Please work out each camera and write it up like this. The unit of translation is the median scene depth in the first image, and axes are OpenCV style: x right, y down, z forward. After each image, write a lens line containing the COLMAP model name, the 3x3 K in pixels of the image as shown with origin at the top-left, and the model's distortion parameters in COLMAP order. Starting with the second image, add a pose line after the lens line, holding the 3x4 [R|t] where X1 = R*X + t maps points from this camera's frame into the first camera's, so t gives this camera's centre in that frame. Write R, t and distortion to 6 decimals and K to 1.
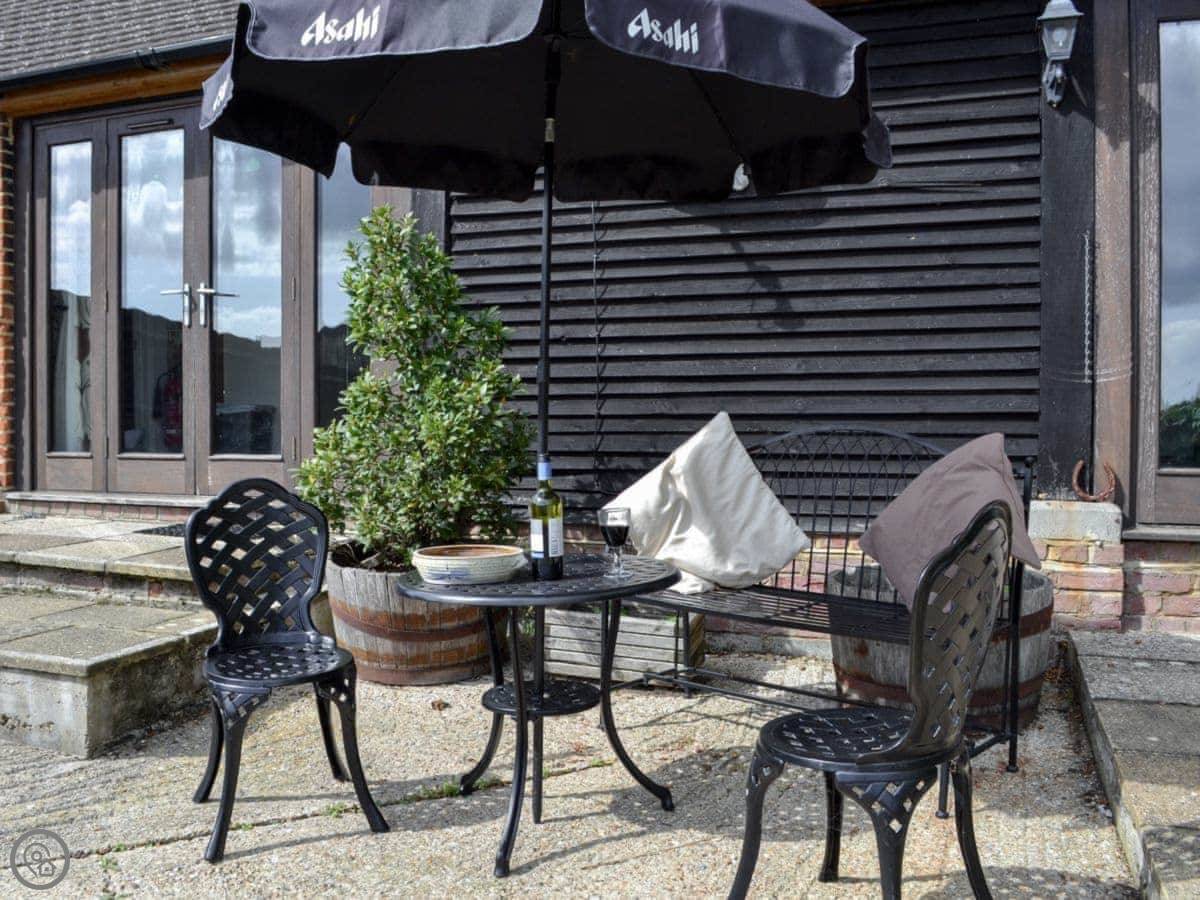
lens RADIAL K [[1126.3, 0, 600.0], [0, 1126.3, 450.0], [0, 0, 1]] dist [-0.086928, -0.001572]
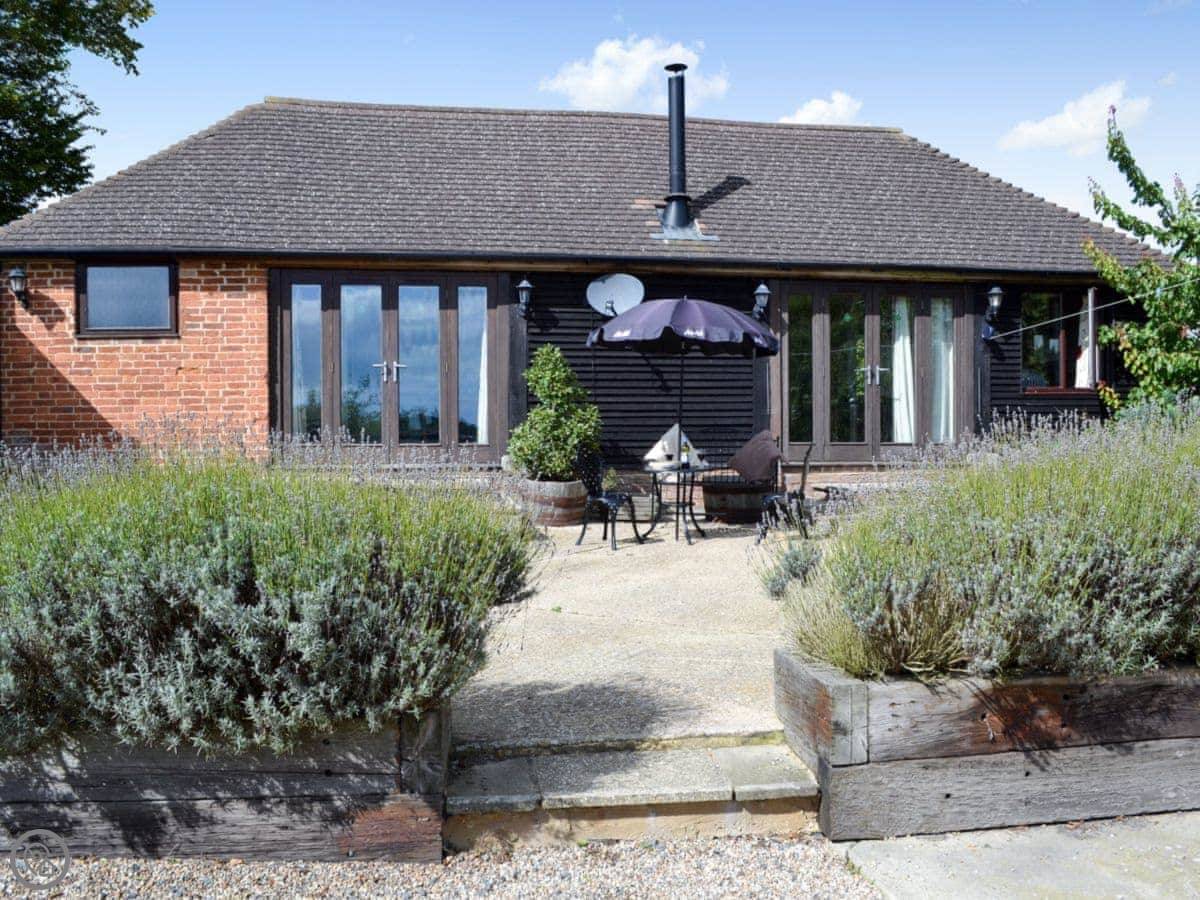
lens RADIAL K [[1126.3, 0, 600.0], [0, 1126.3, 450.0], [0, 0, 1]] dist [-0.086928, -0.001572]
pose [[0.867425, -0.009778, 0.497471, -1.289958], [0.013552, 0.999900, -0.003977, 0.036896], [-0.497383, 0.010191, 0.867471, -1.236433]]
